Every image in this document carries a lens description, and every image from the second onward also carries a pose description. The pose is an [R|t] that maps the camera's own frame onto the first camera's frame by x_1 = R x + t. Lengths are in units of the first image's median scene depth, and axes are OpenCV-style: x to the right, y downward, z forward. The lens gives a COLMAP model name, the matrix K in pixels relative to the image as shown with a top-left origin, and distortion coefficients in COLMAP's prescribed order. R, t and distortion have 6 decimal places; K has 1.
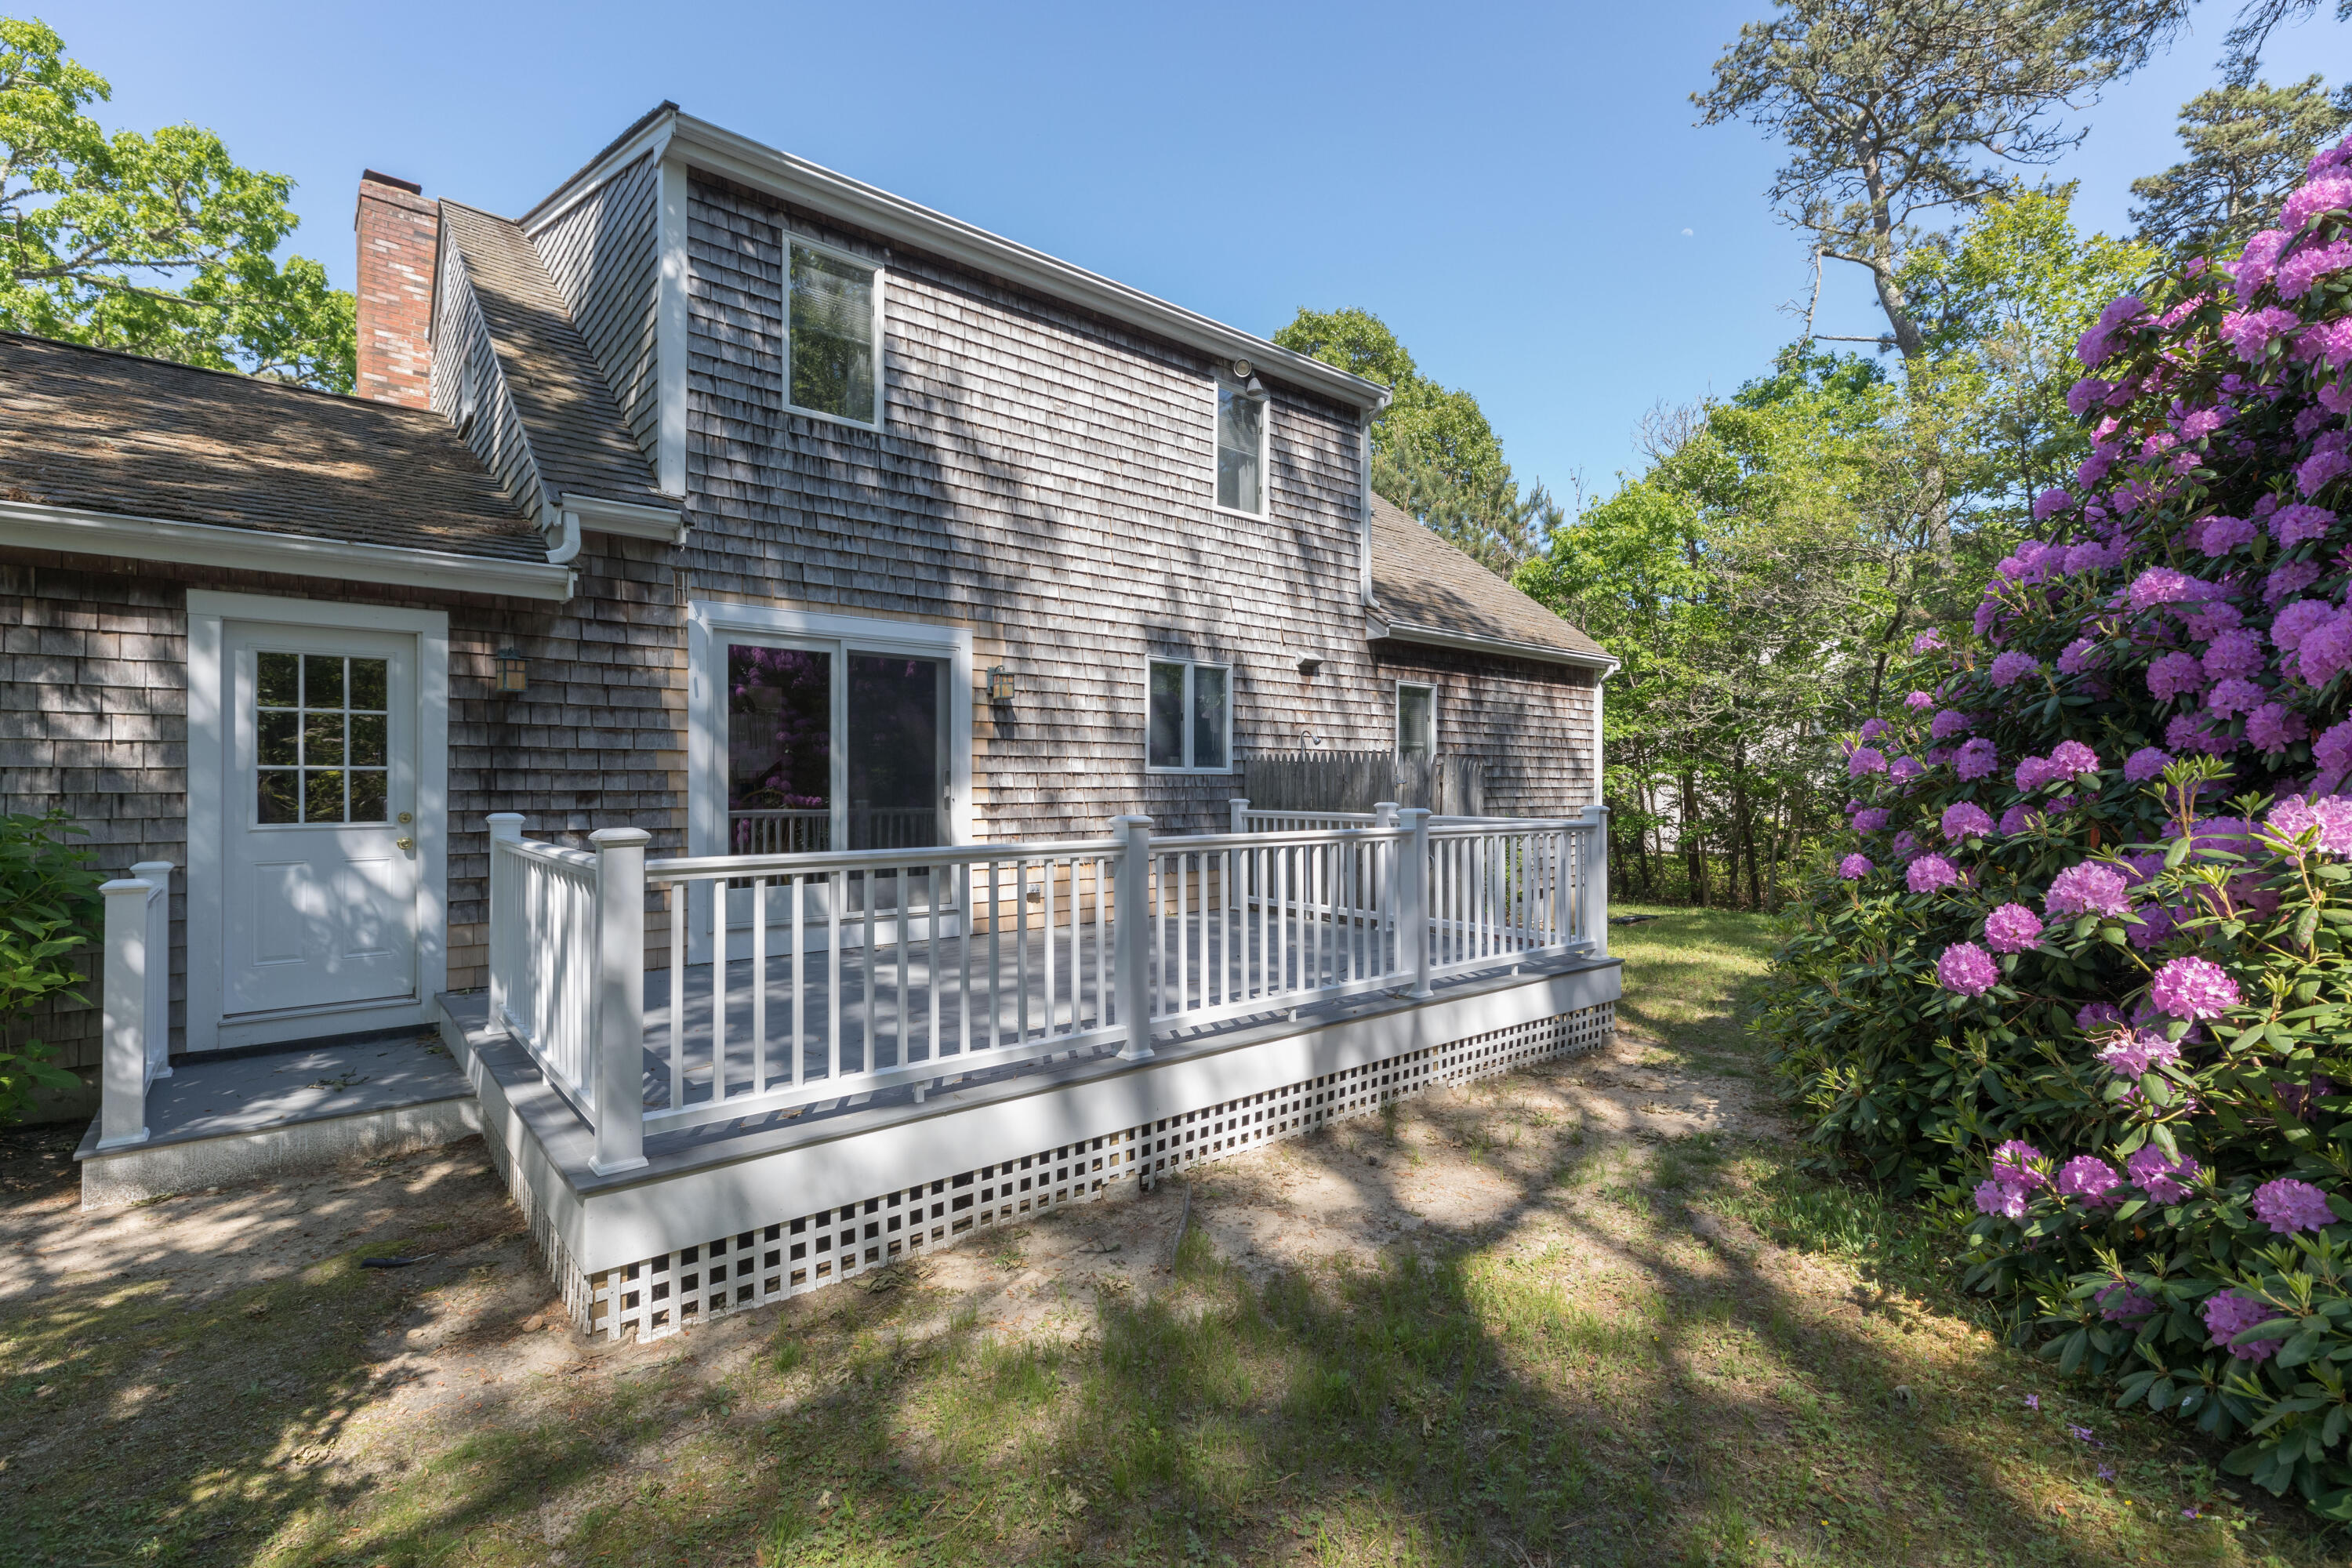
lens RADIAL K [[1012.7, 0, 1179.7], [0, 1012.7, 798.4], [0, 0, 1]] dist [0.002371, 0.000883]
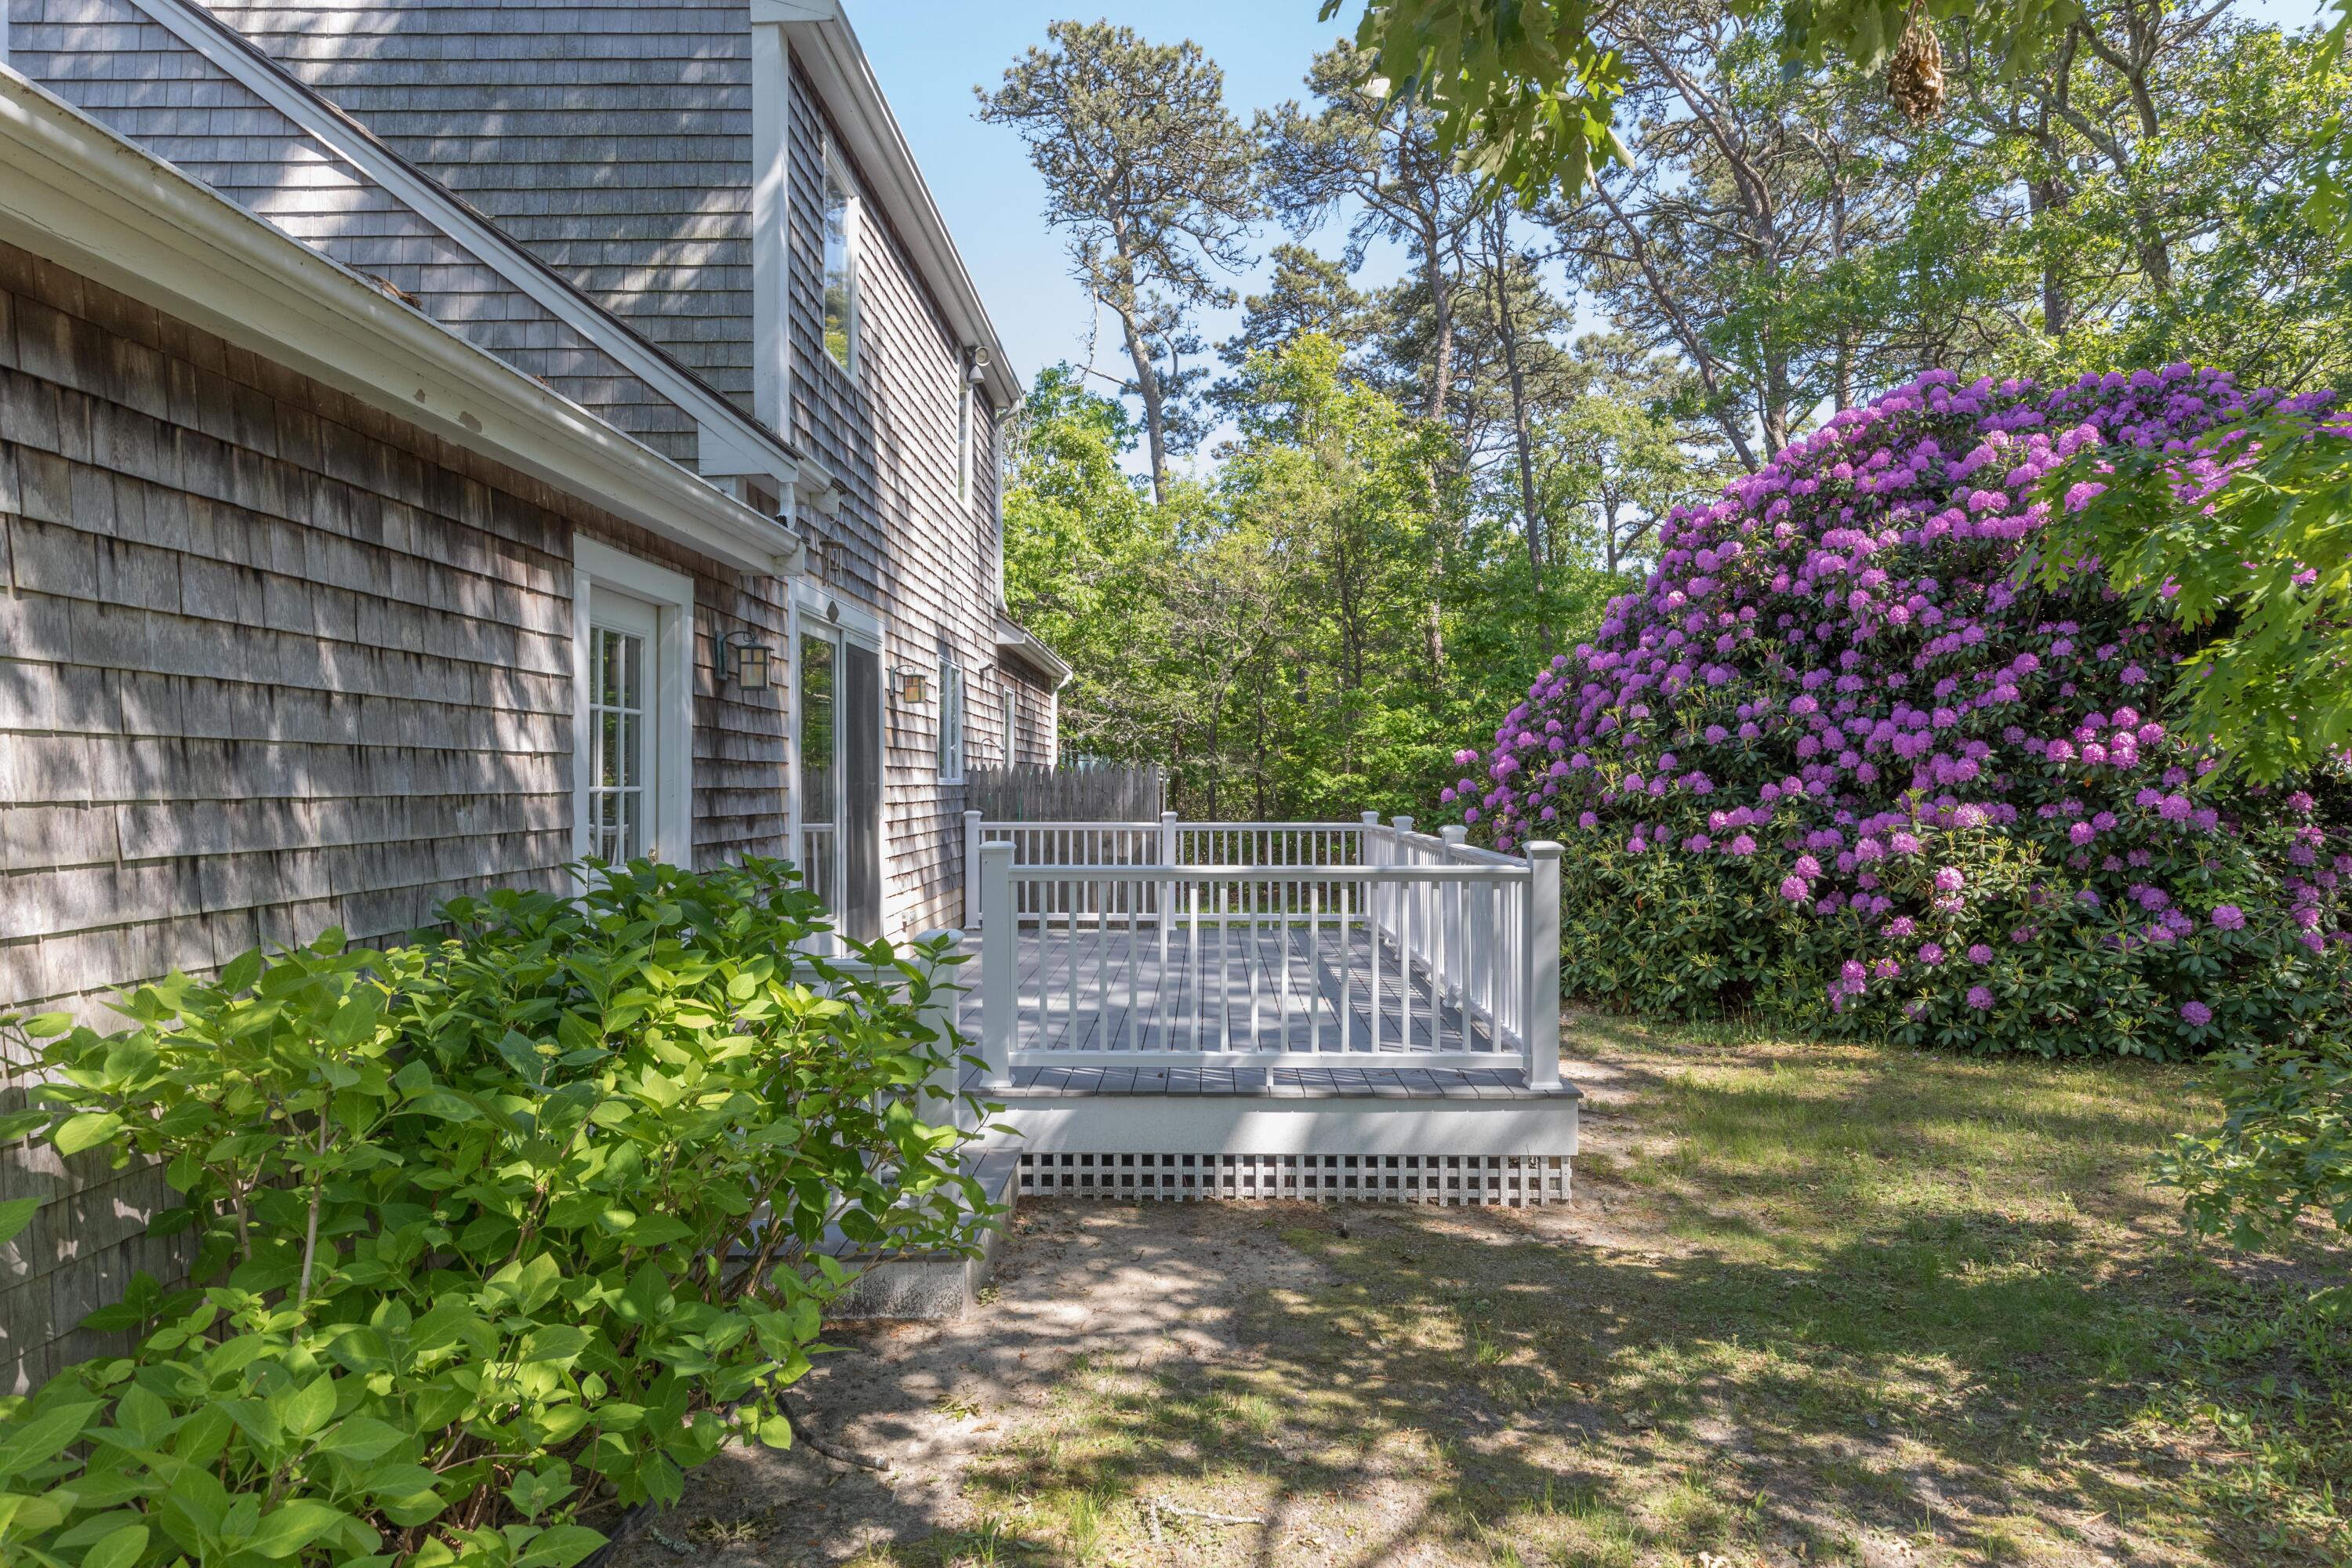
lens RADIAL K [[1288.8, 0, 1176.0], [0, 1288.8, 784.0], [0, 0, 1]] dist [-0.004710, -0.001995]
pose [[0.672842, 0.000462, 0.739786, -0.830346], [0.008011, 0.999937, -0.007910, -0.015794], [-0.739743, 0.011249, 0.672795, 0.070121]]
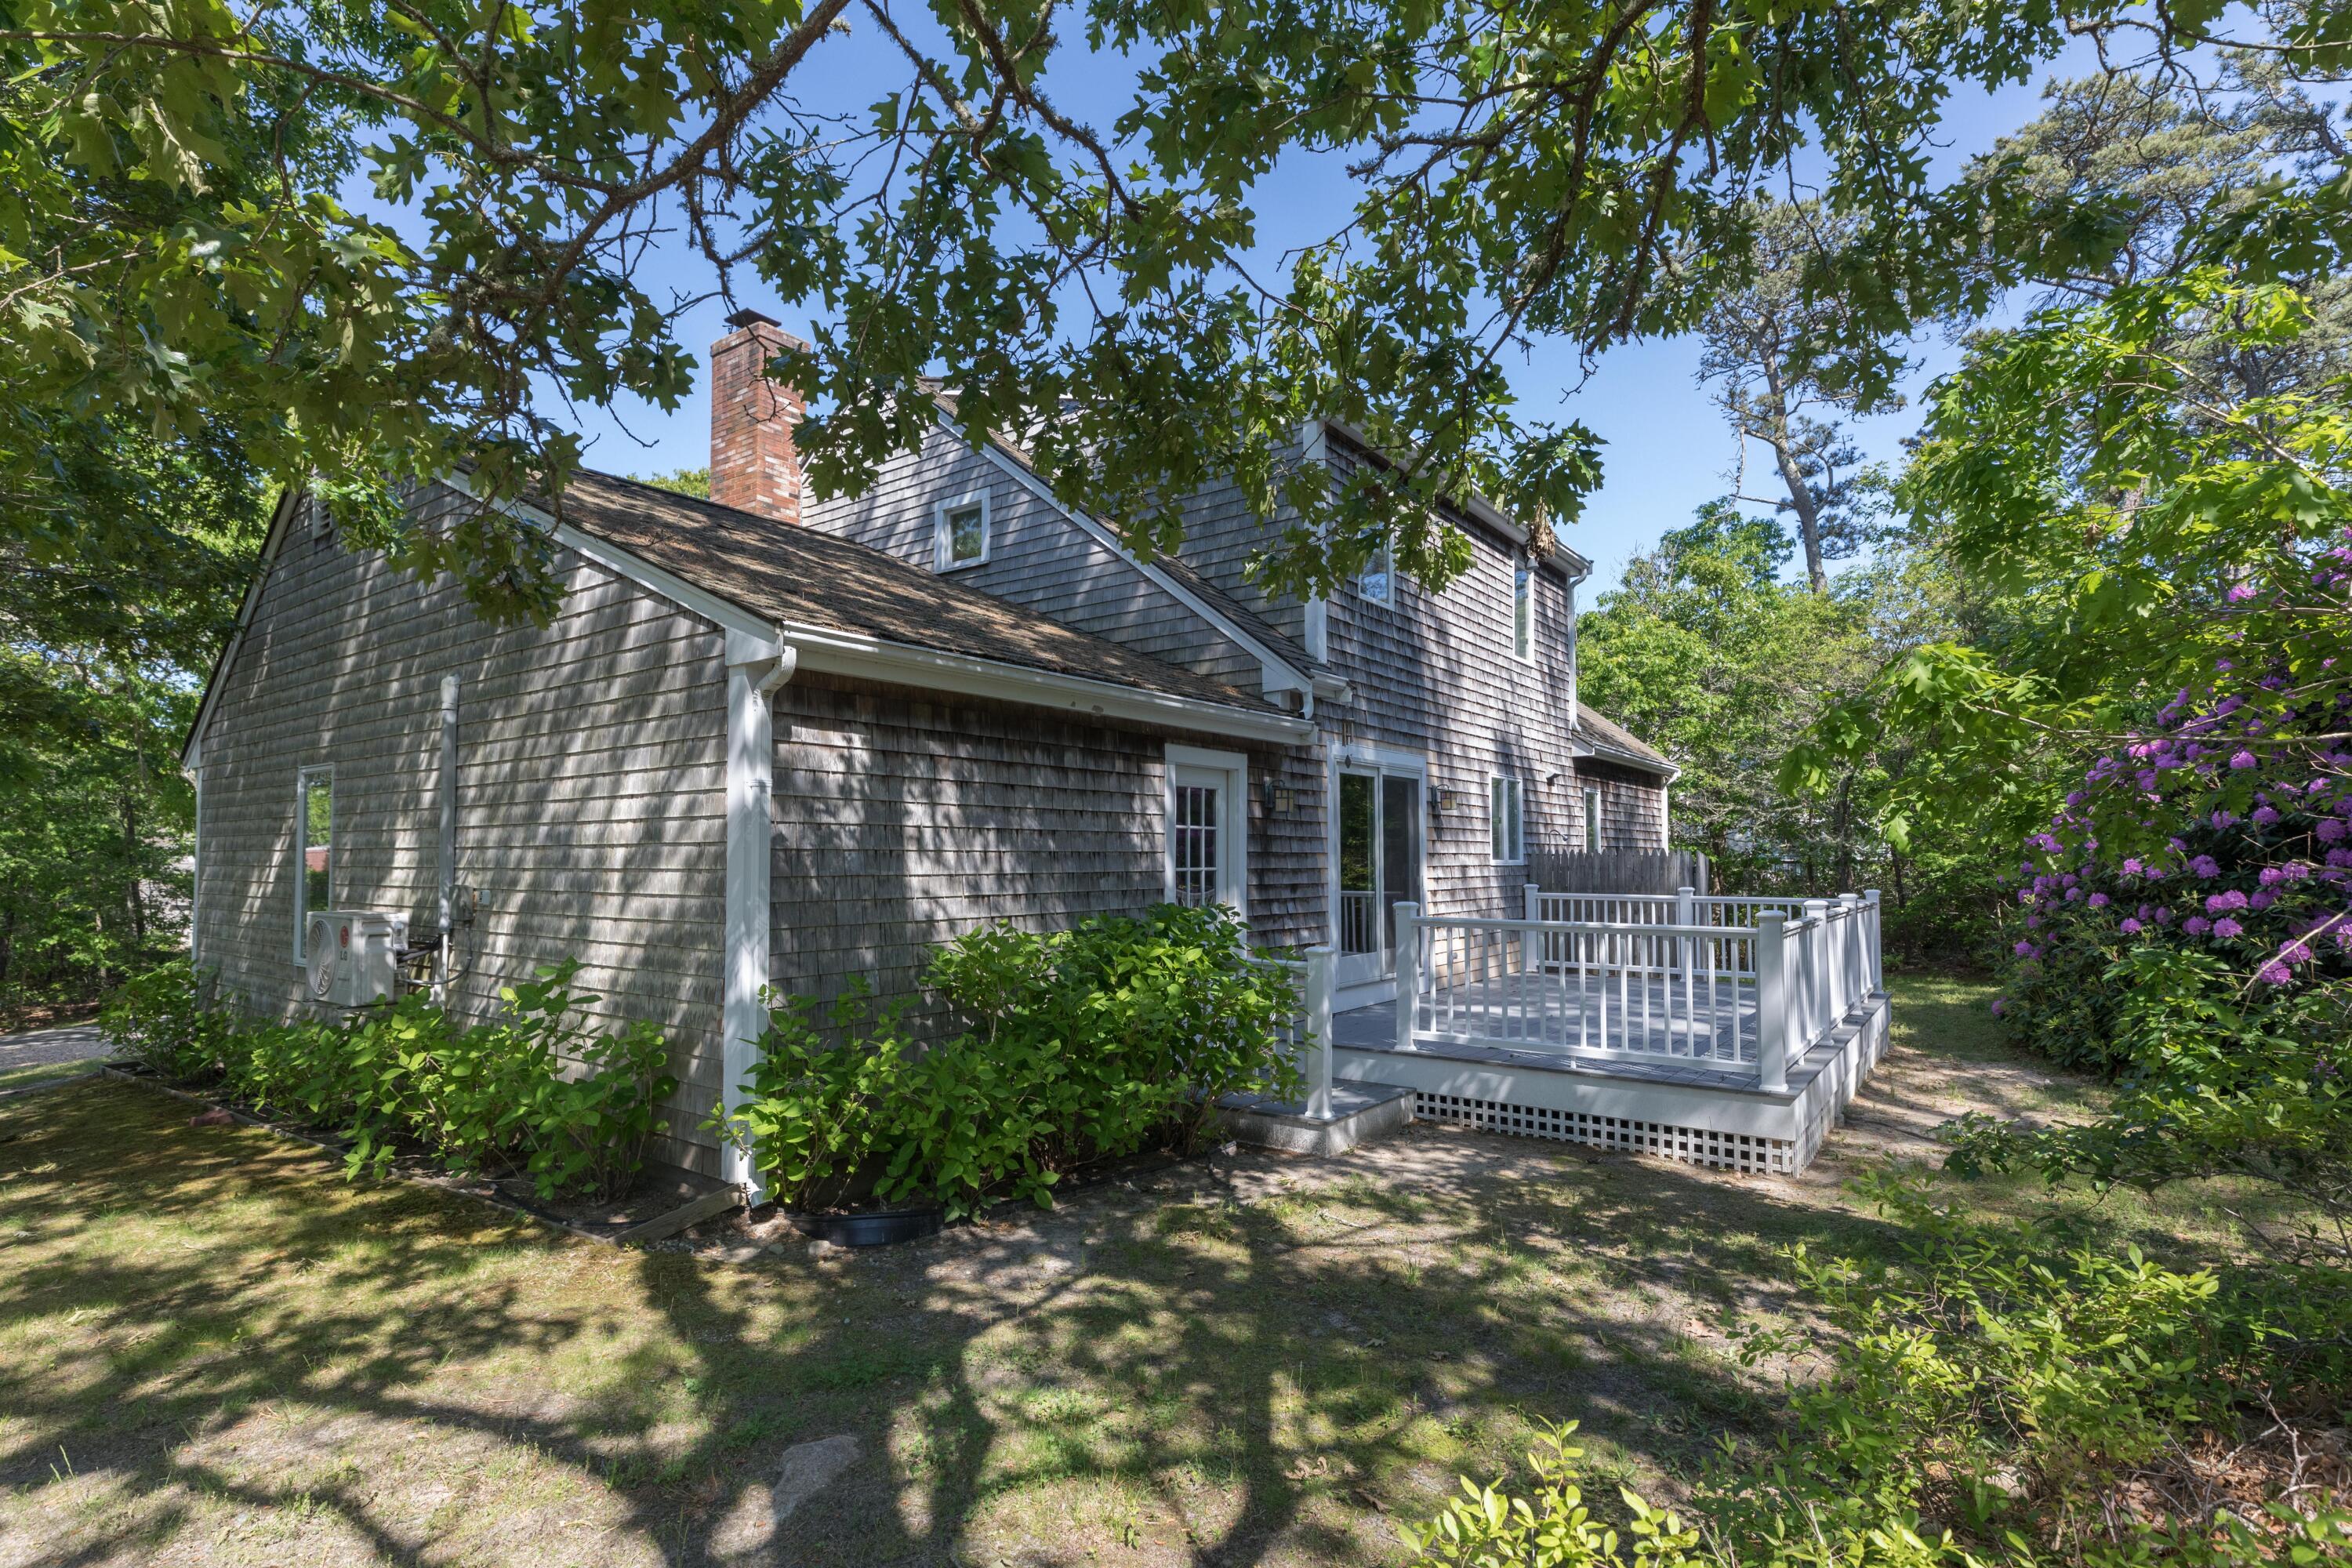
lens RADIAL K [[1099.5, 0, 1174.9], [0, 1099.5, 853.2], [0, 0, 1]] dist [-0.049183, -0.000004]
pose [[0.978413, 0.003765, 0.206624, -0.789845], [-0.000341, 0.999862, -0.016604, -0.018398], [-0.206658, 0.016175, 0.978279, -0.304560]]
